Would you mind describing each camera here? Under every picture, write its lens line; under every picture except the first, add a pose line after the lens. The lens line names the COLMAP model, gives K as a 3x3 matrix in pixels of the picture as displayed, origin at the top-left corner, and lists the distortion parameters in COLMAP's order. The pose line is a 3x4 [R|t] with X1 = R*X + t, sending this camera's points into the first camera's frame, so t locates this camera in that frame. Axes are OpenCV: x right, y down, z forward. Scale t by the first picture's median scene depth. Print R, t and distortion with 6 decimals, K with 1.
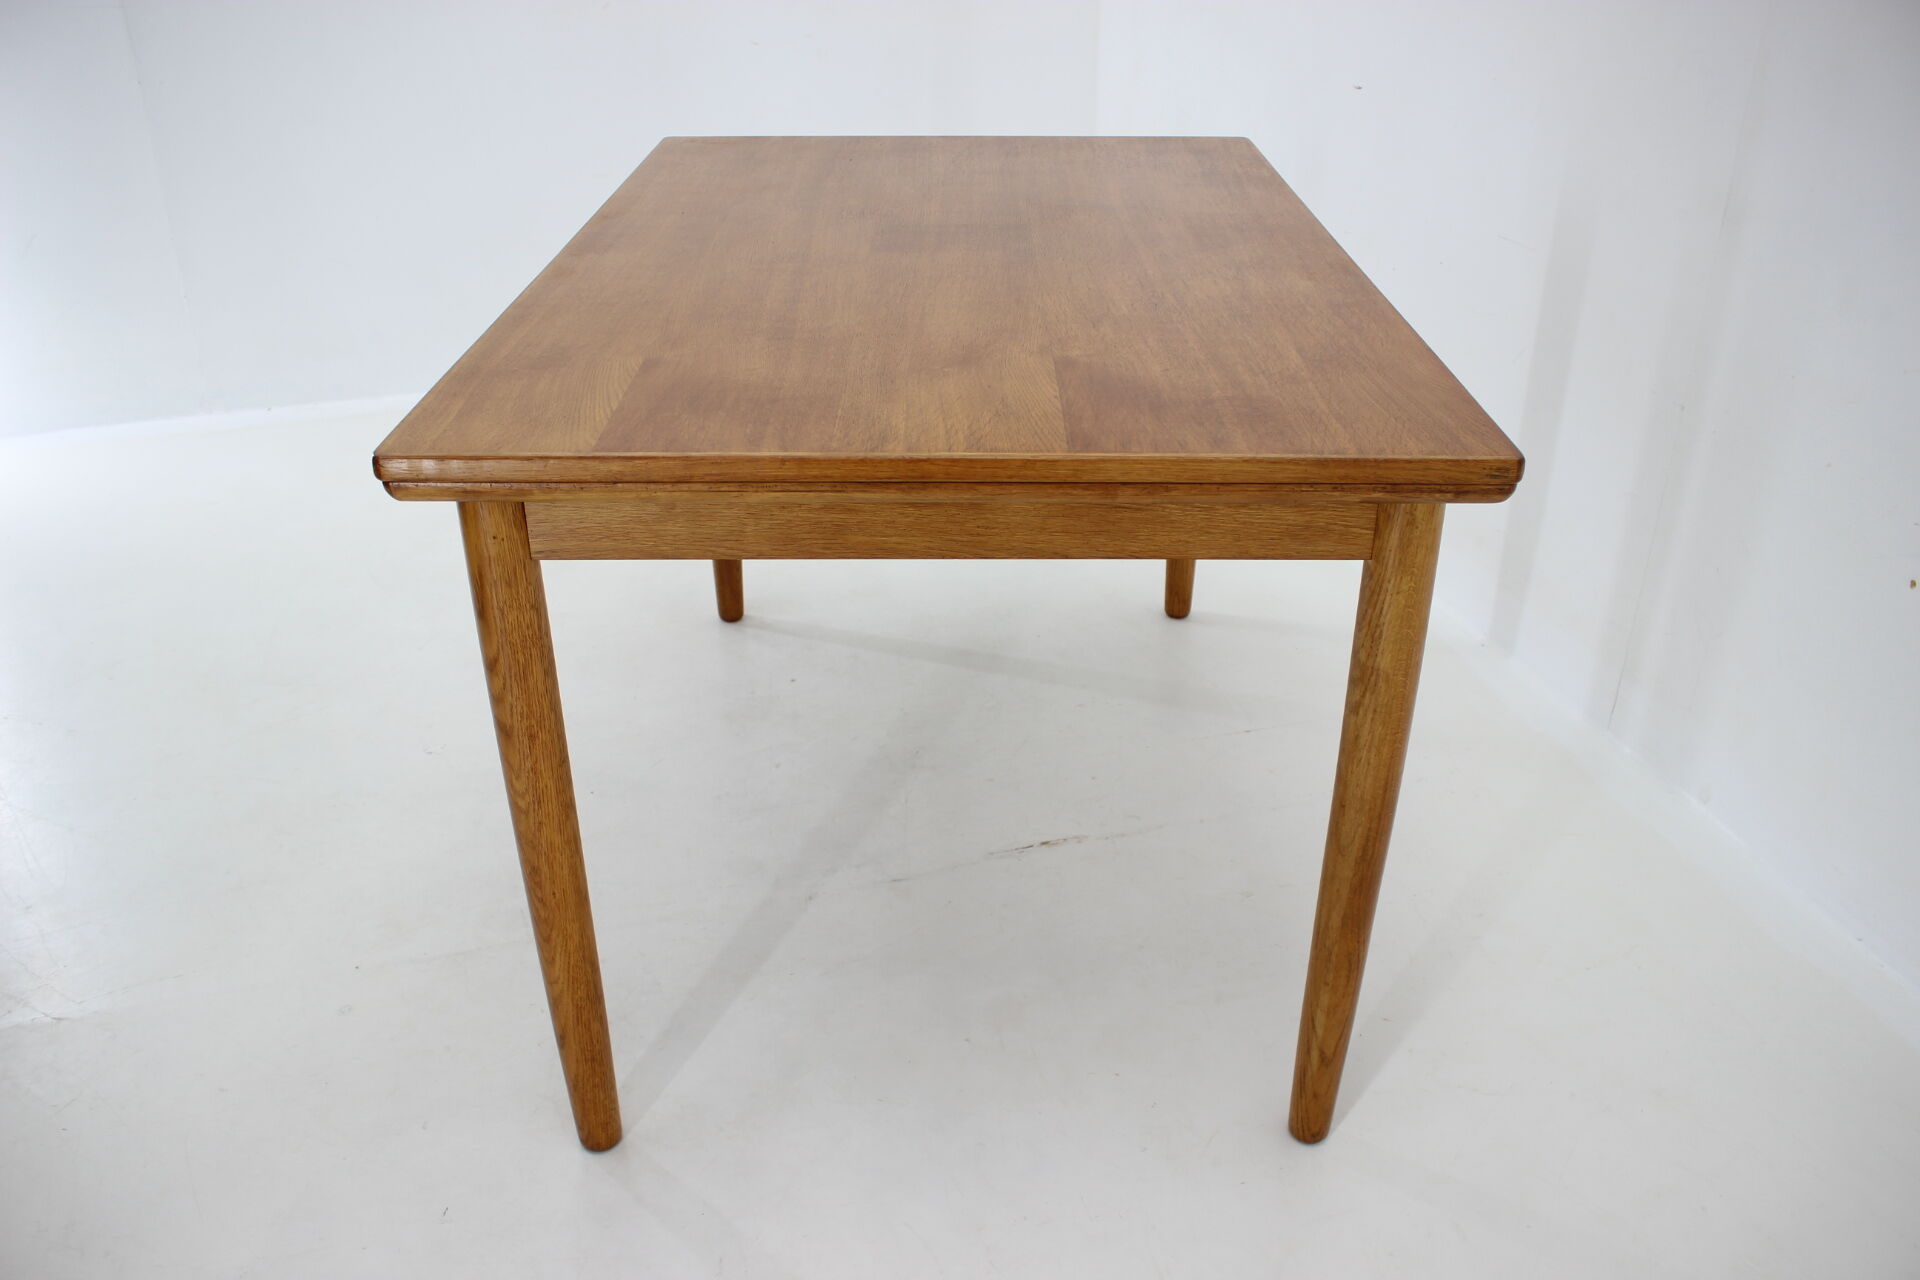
lens RADIAL K [[1618.5, 0, 950.6], [0, 1618.5, 633.6], [0, 0, 1]] dist [-0.118531, 0.057507]
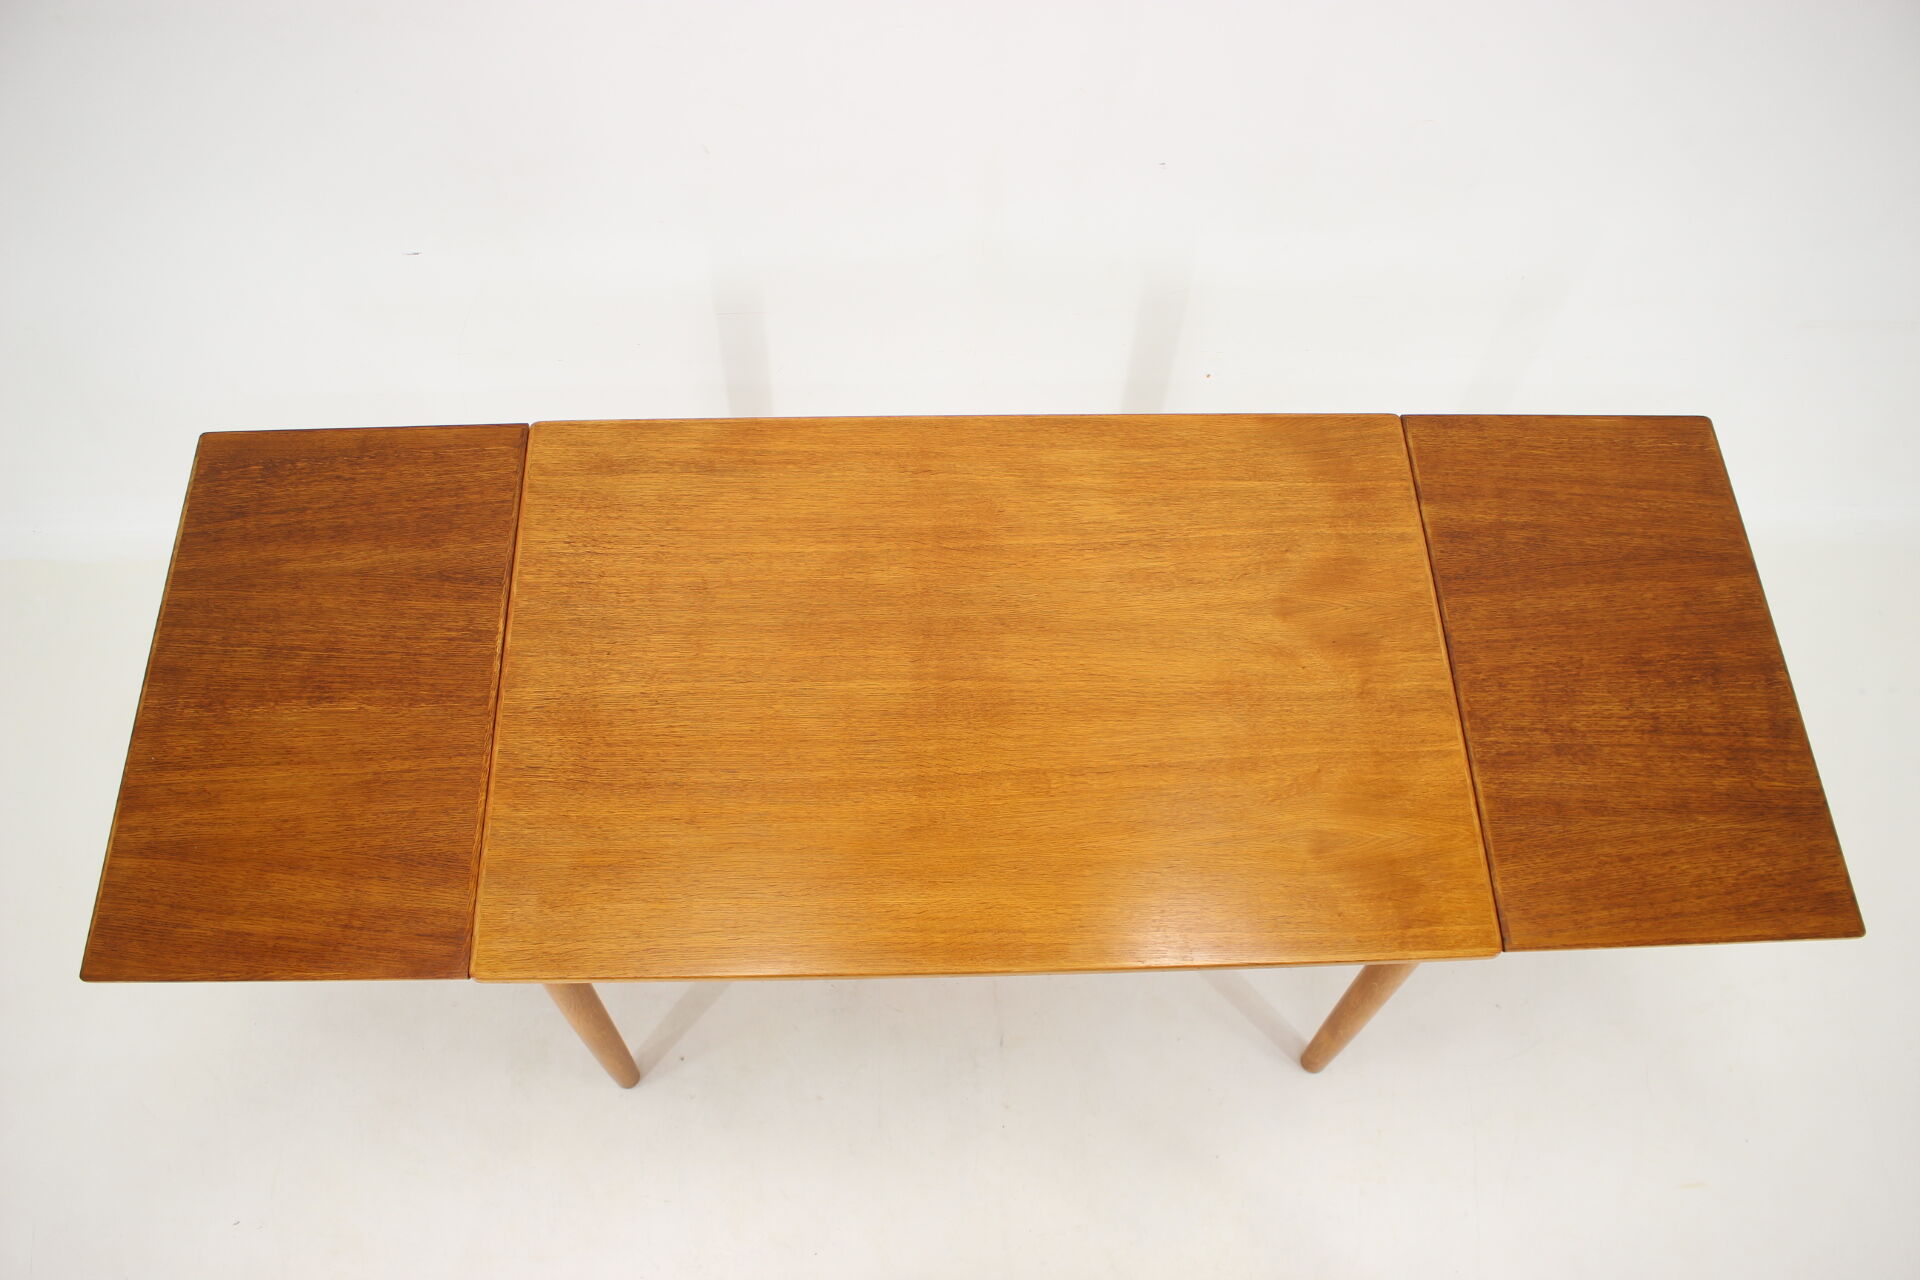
lens RADIAL K [[1618.5, 0, 962.0], [0, 1618.5, 657.1], [0, 0, 1]] dist [-0.118531, 0.057507]
pose [[-0.037534, -0.888881, 0.456598, -0.718642], [0.430492, 0.397964, 0.810124, -1.616436], [-0.901814, 0.226969, 0.367718, 0.686876]]
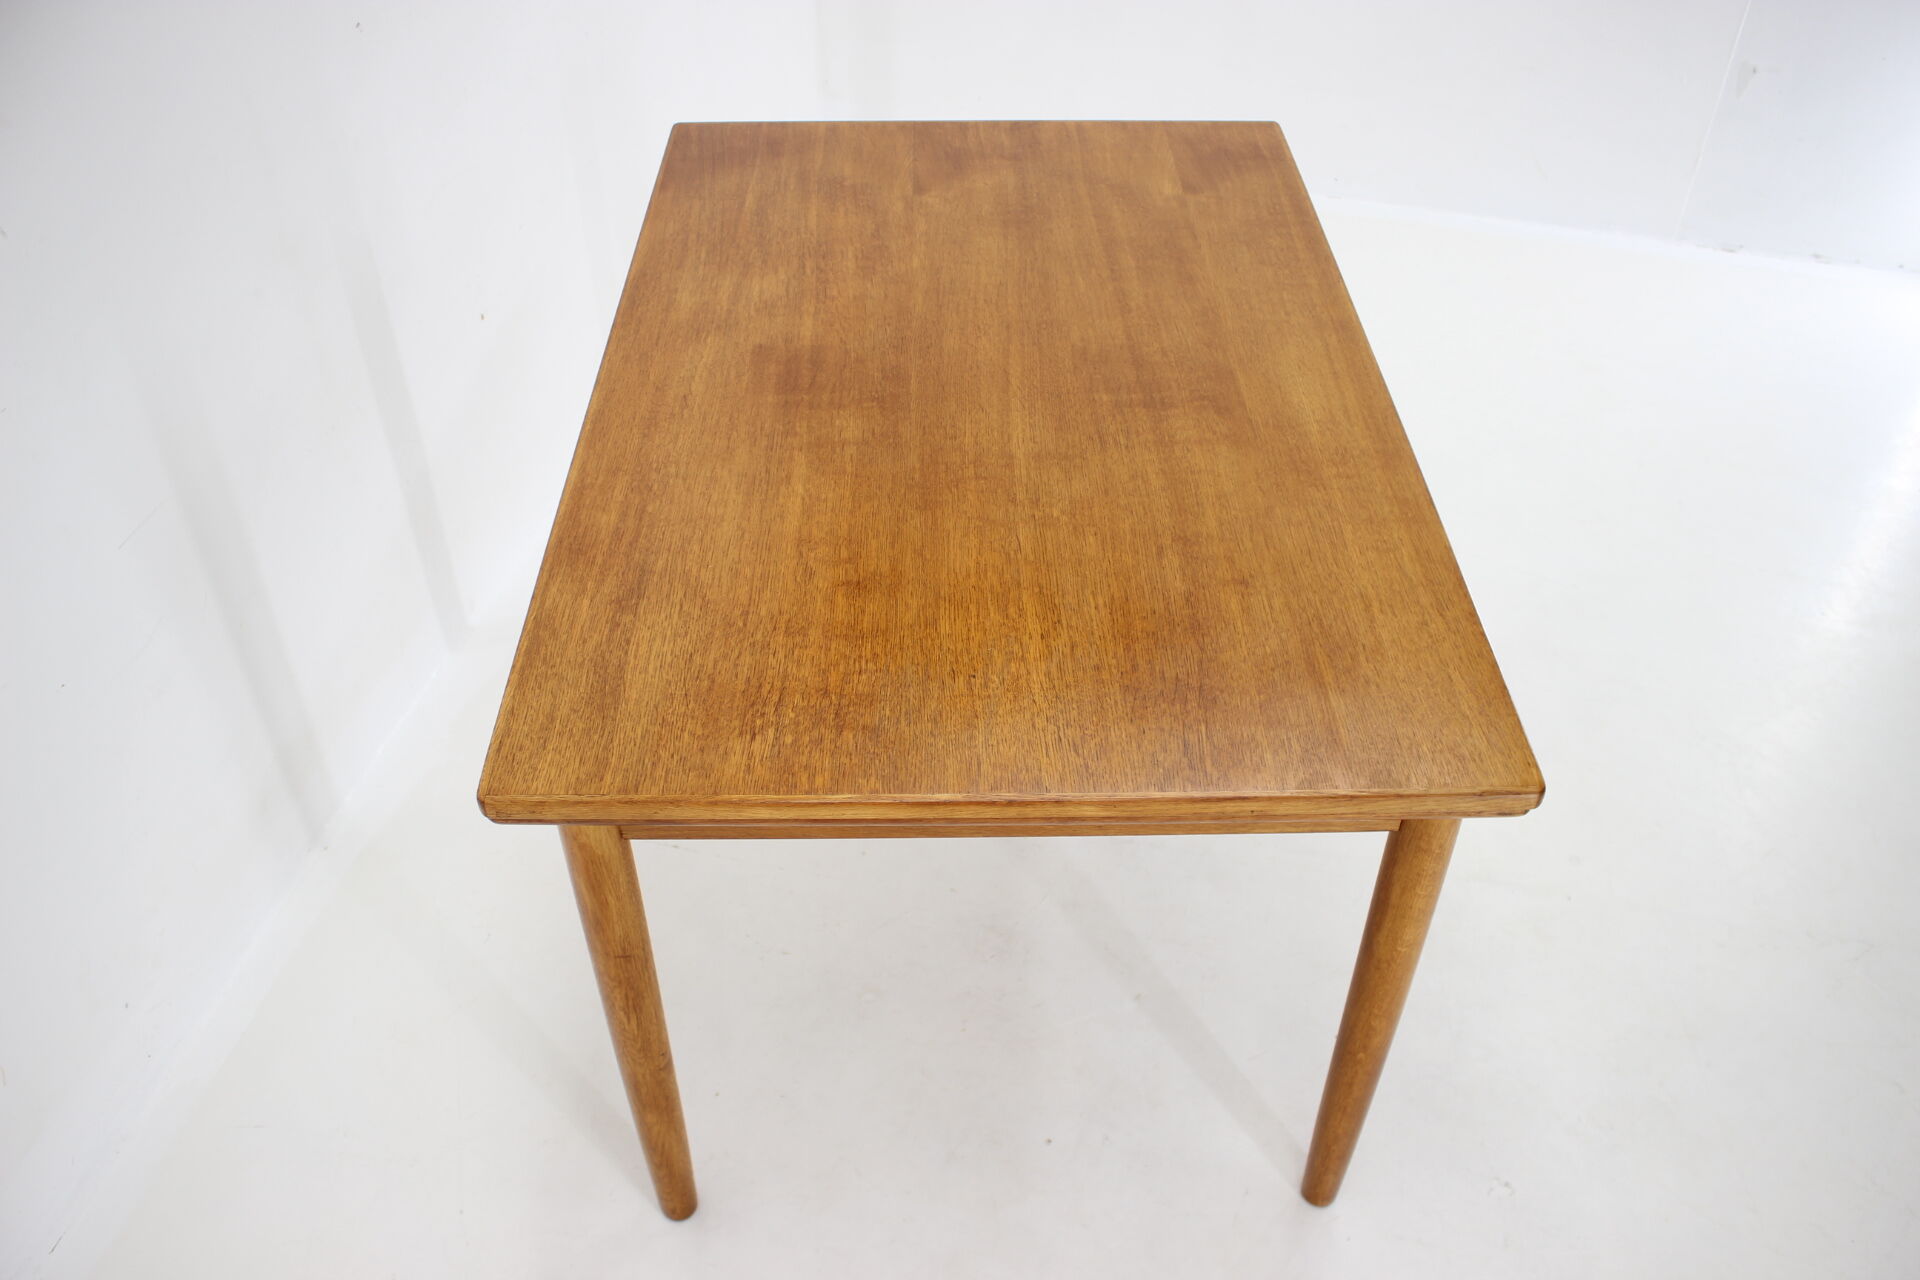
lens RADIAL K [[1618.5, 0, 976.7], [0, 1618.5, 684.2], [0, 0, 1]] dist [-0.118531, 0.057507]
pose [[-0.999360, 0.011291, -0.033944, 0.059336], [-0.027556, 0.362129, 0.931720, -1.391859], [0.022812, 0.932059, -0.361587, 1.952874]]
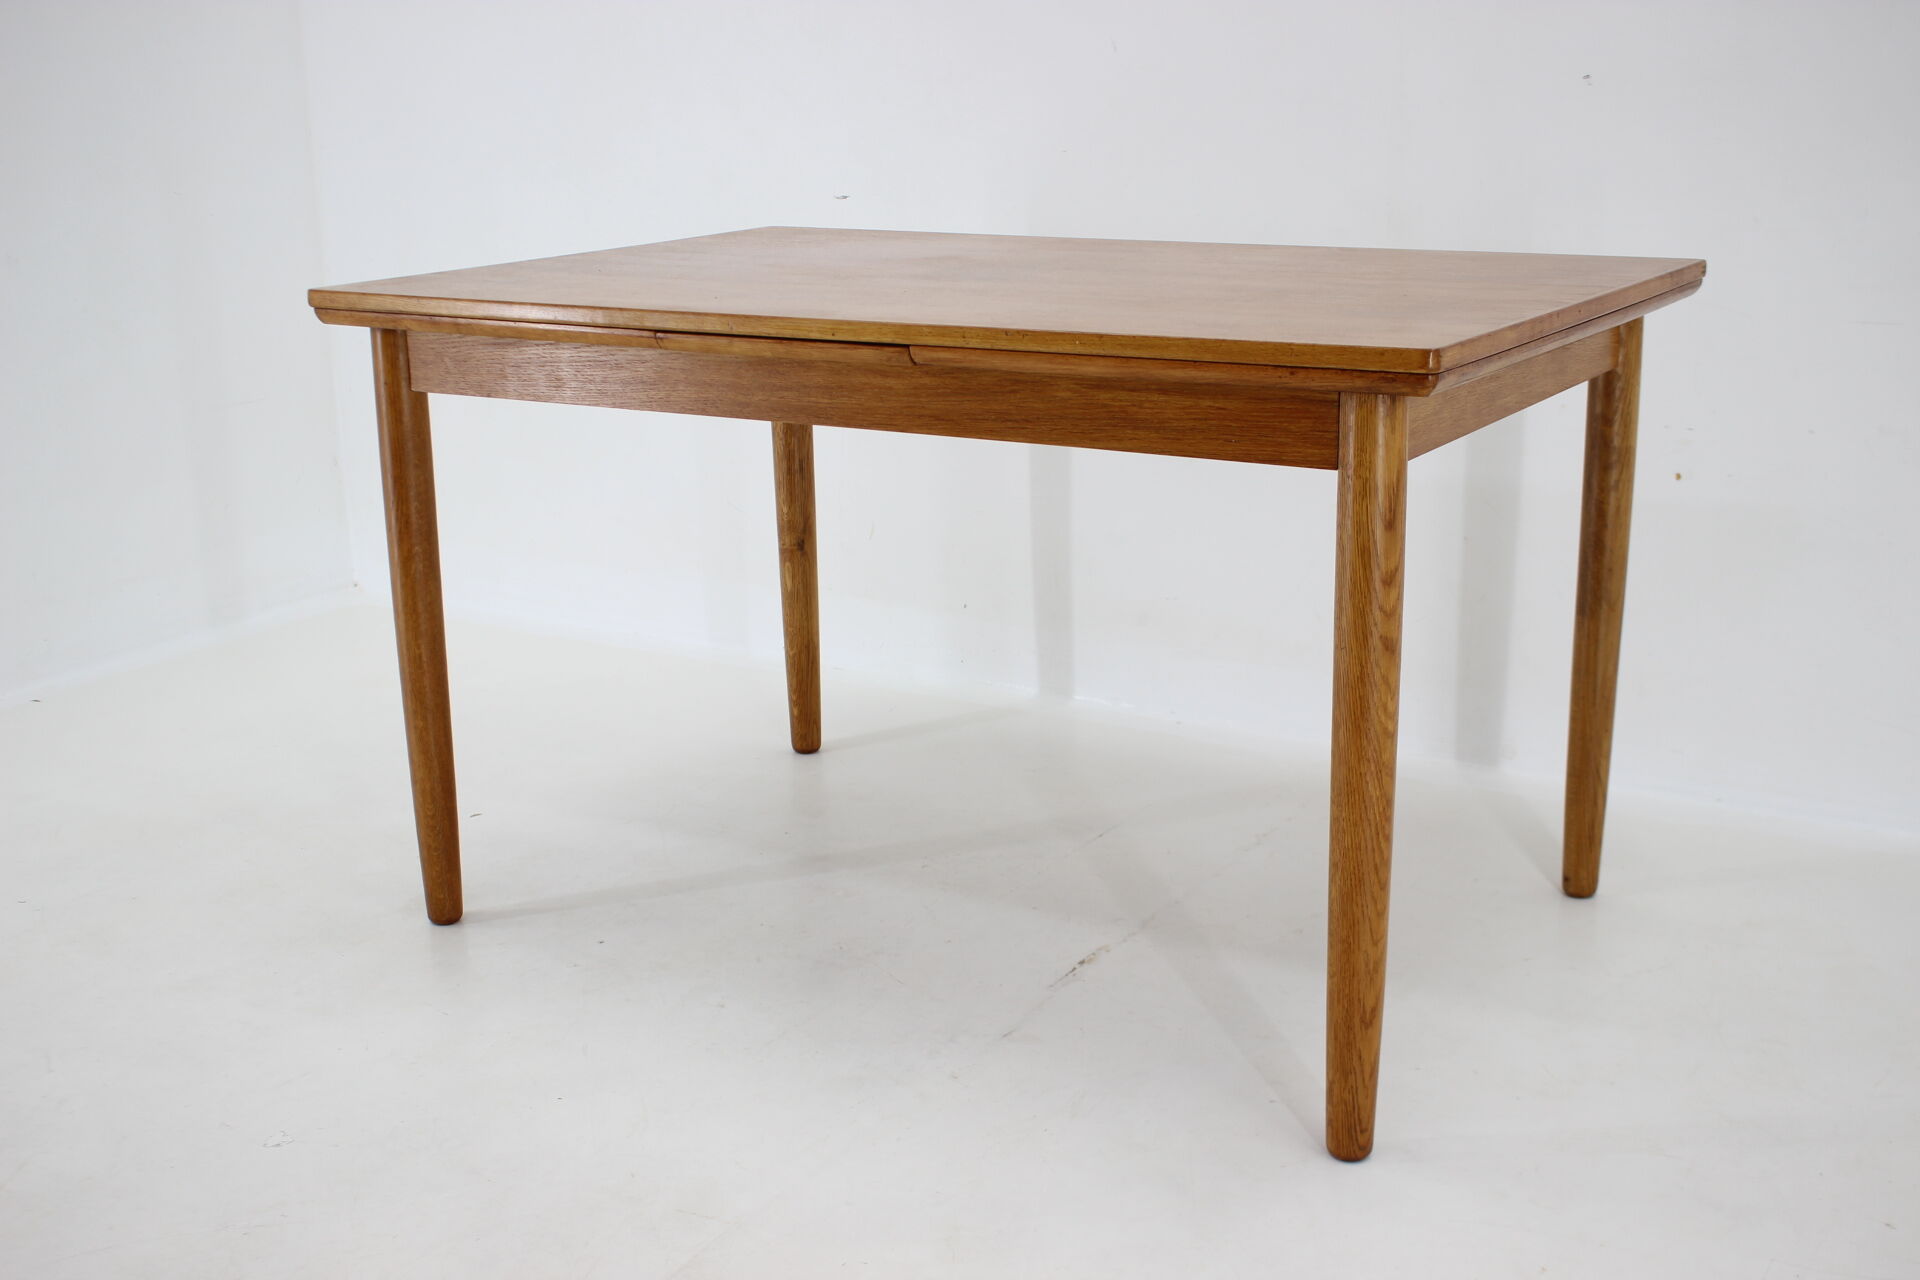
lens RADIAL K [[2181.5, 0, 995.9], [0, 2181.5, 594.9], [0, 0, 1]] dist [-0.037106, 0.000000]
pose [[0.521866, -0.220640, 0.823999, -1.502982], [0.408990, 0.912420, -0.014711, -0.049547], [-0.748587, 0.344684, 0.566401, 0.366607]]
